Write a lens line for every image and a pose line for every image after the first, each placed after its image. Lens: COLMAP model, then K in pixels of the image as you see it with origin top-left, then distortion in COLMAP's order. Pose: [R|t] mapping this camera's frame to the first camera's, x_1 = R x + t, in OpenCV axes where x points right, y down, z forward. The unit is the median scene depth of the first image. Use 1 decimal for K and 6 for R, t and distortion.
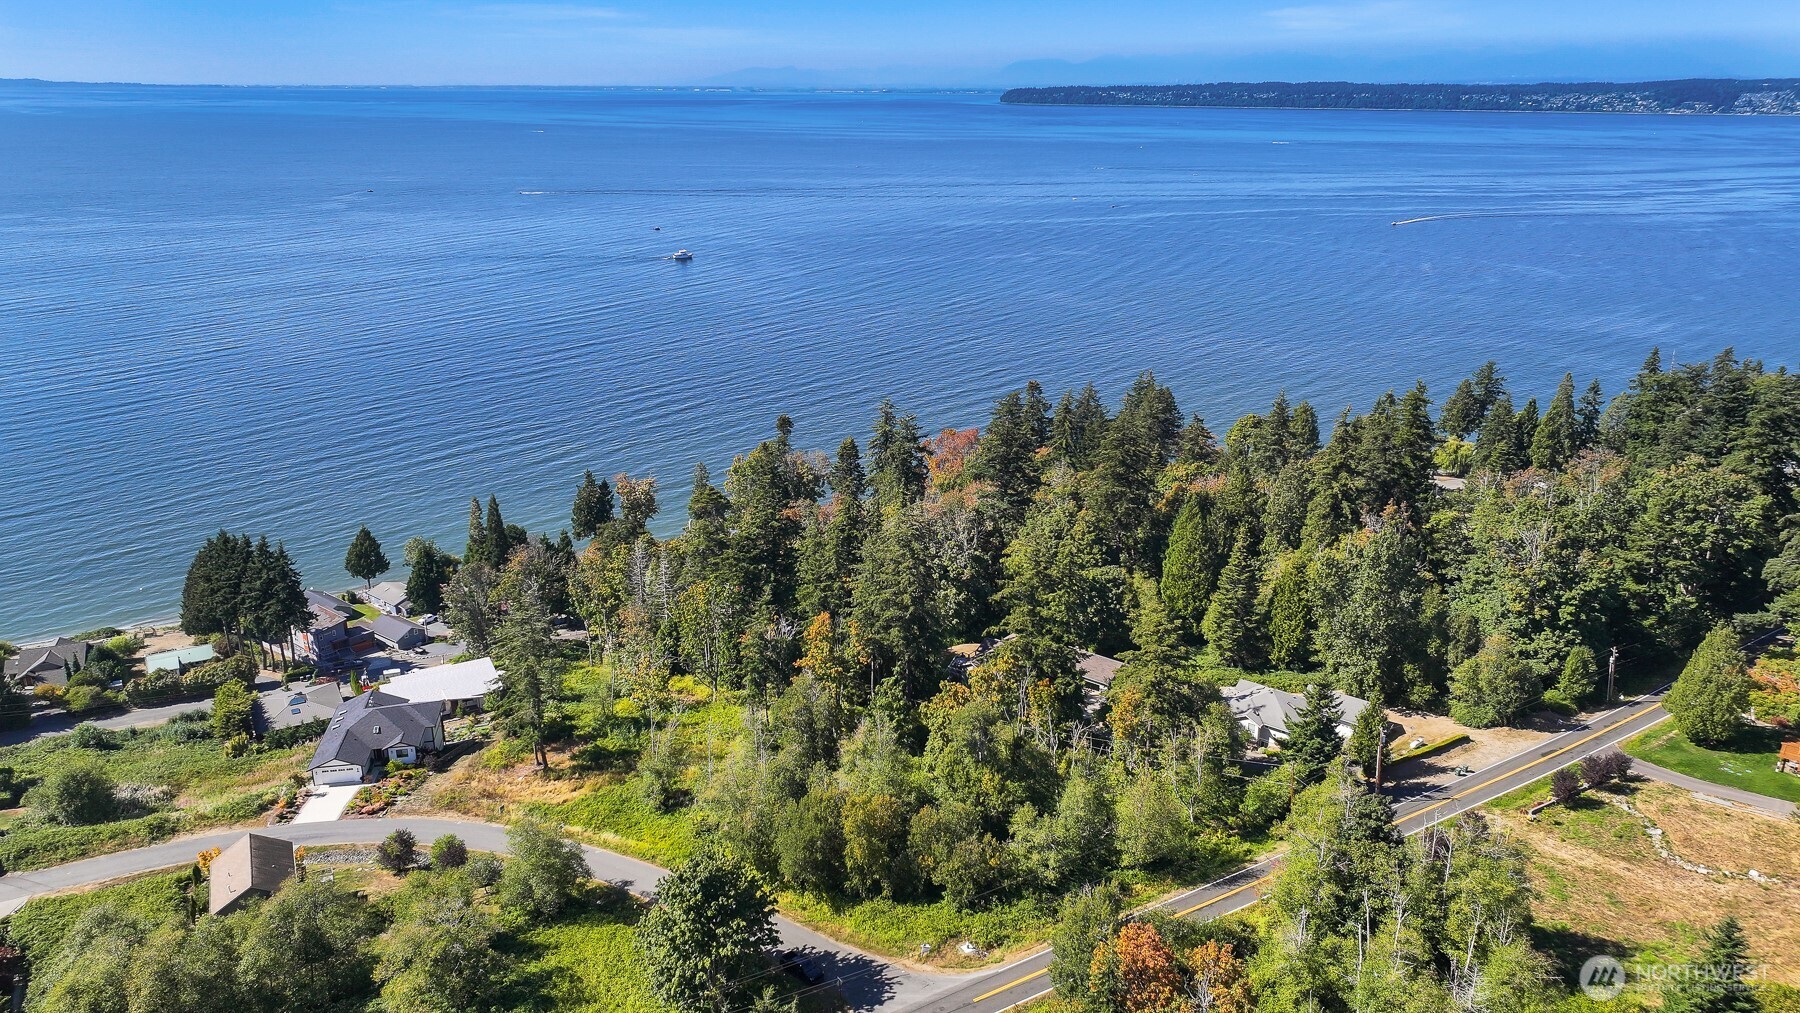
lens RADIAL K [[1258.5, 0, 910.5], [0, 1258.5, 509.9], [0, 0, 1]] dist [0.004801, 0.008095]
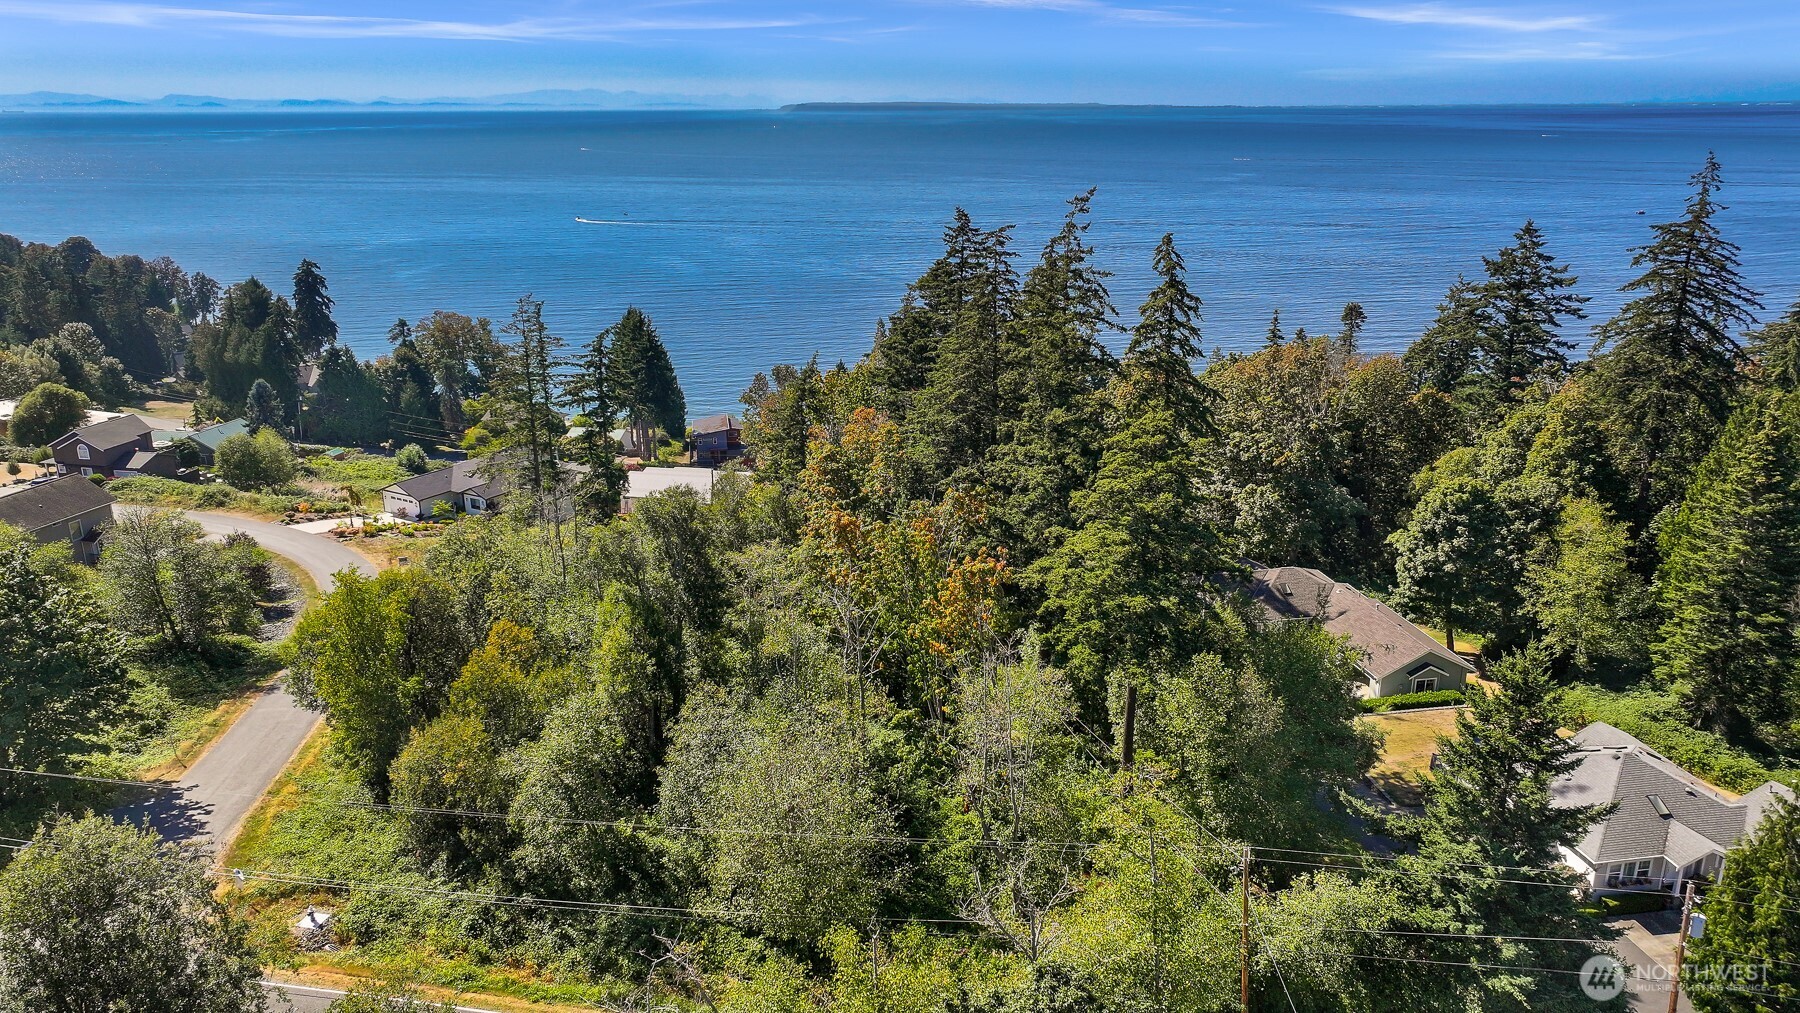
lens RADIAL K [[1258.5, 0, 910.5], [0, 1258.5, 509.9], [0, 0, 1]] dist [0.004801, 0.008095]
pose [[0.749146, 0.195622, -0.632860, 0.321160], [-0.205868, 0.976844, 0.058254, 0.086027], [0.629602, 0.086645, 0.772072, 0.518044]]
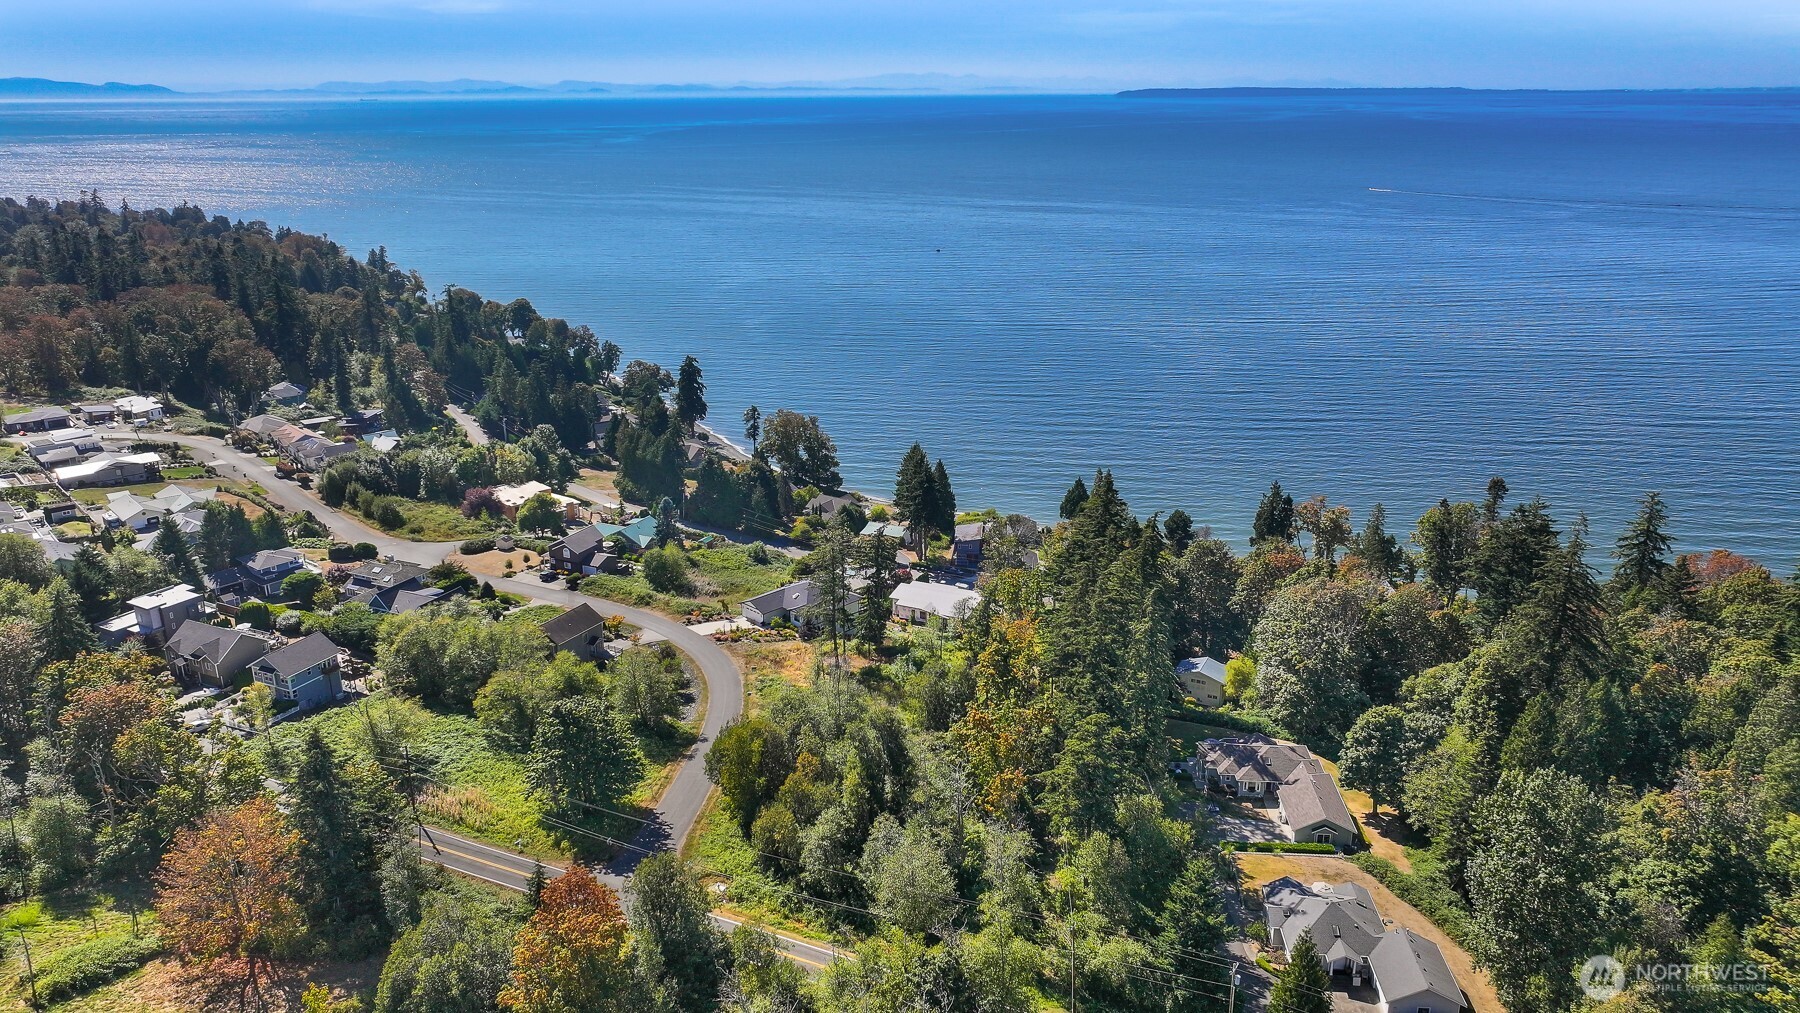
lens RADIAL K [[1258.5, 0, 910.5], [0, 1258.5, 509.9], [0, 0, 1]] dist [0.004801, 0.008095]
pose [[0.559092, 0.255551, -0.788740, 0.621833], [-0.258558, 0.957613, 0.126988, -0.102209], [0.787759, 0.132937, 0.601468, 0.288893]]
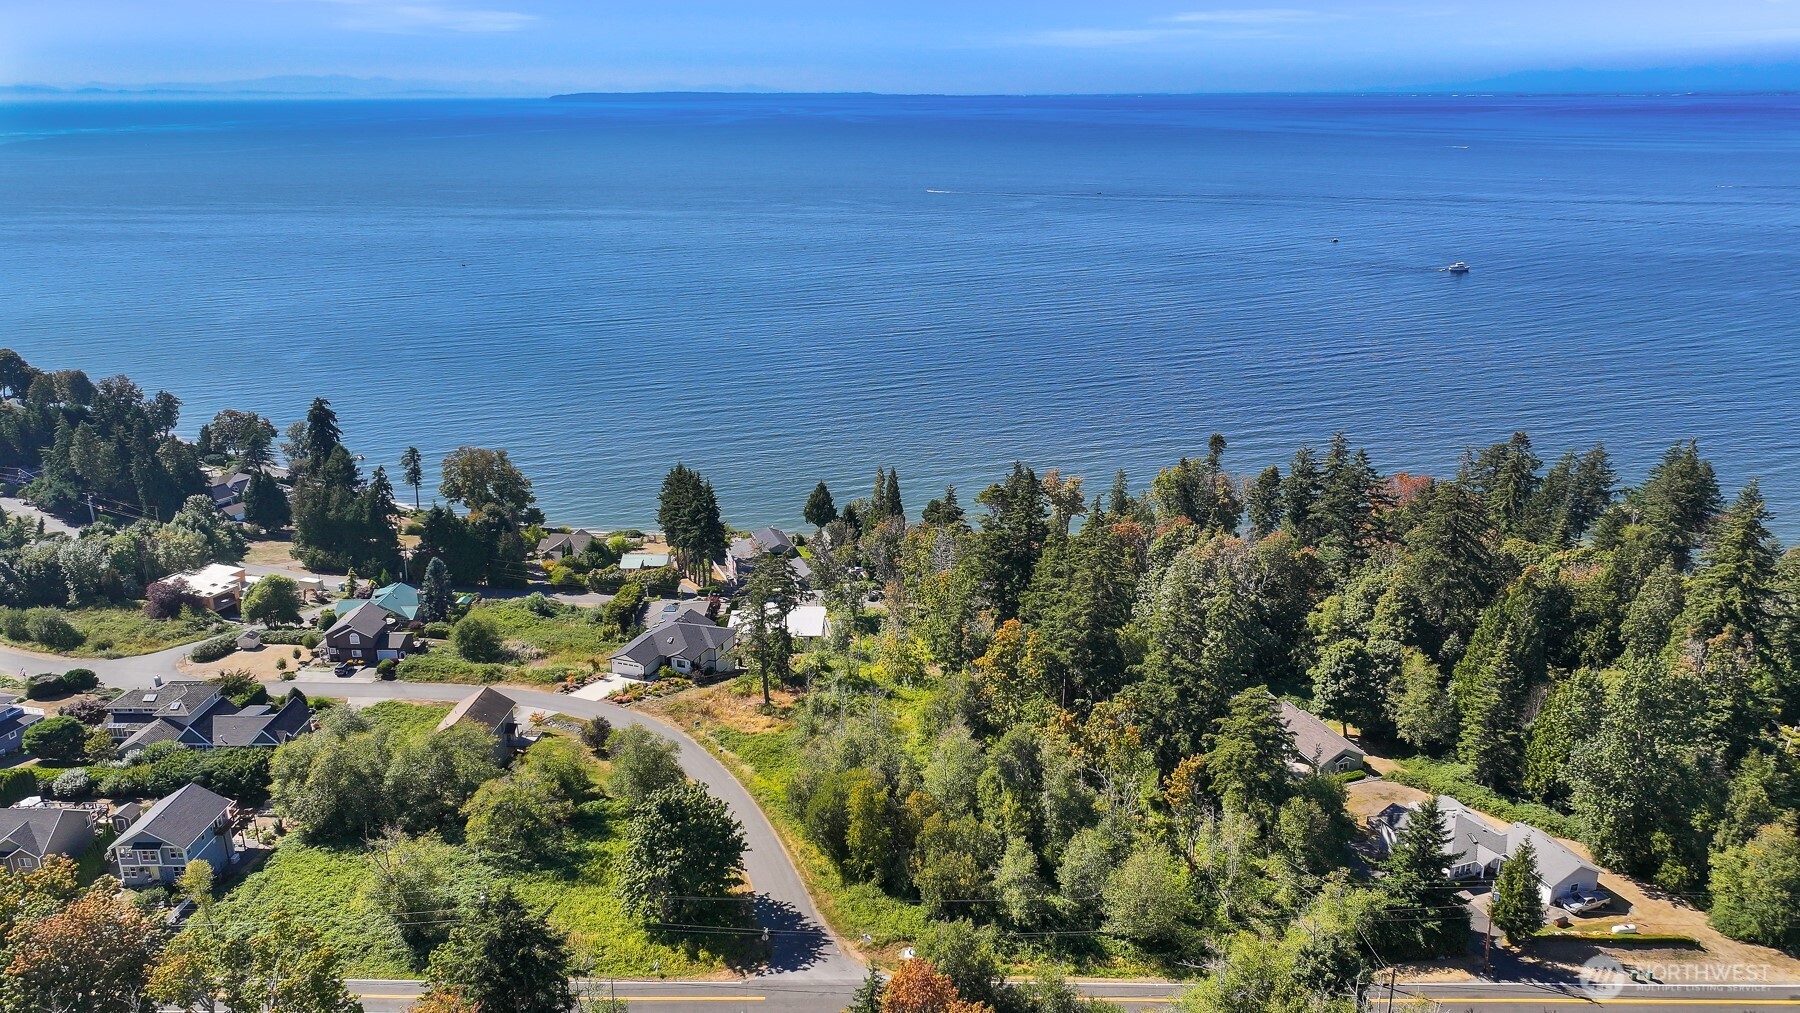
lens RADIAL K [[1258.5, 0, 910.5], [0, 1258.5, 509.9], [0, 0, 1]] dist [0.004801, 0.008095]
pose [[0.851140, 0.157626, -0.500715, 0.334013], [-0.160203, 0.986345, 0.038182, -0.027883], [0.499896, 0.047717, 0.864770, 0.075694]]
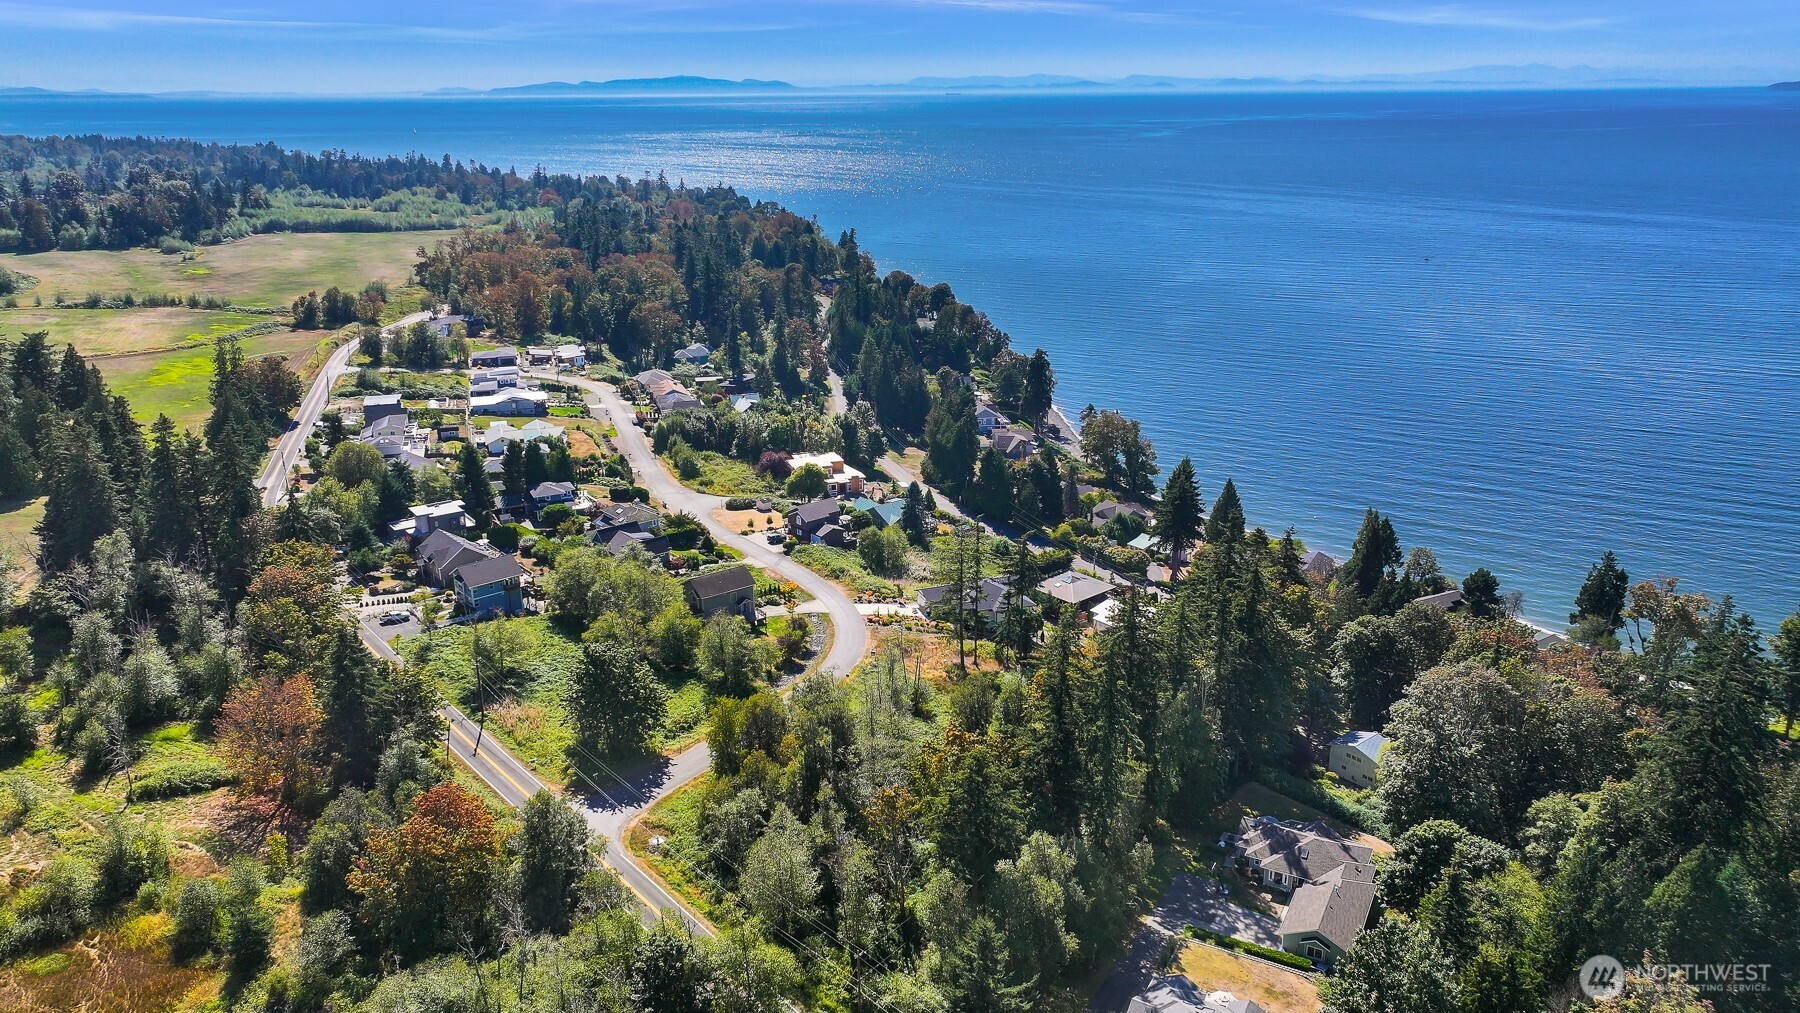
lens RADIAL K [[1258.5, 0, 910.5], [0, 1258.5, 509.9], [0, 0, 1]] dist [0.004801, 0.008095]
pose [[0.171570, 0.308761, -0.935538, 0.730021], [-0.310290, 0.918223, 0.246142, -0.197695], [0.935032, 0.248057, 0.253345, 0.573302]]
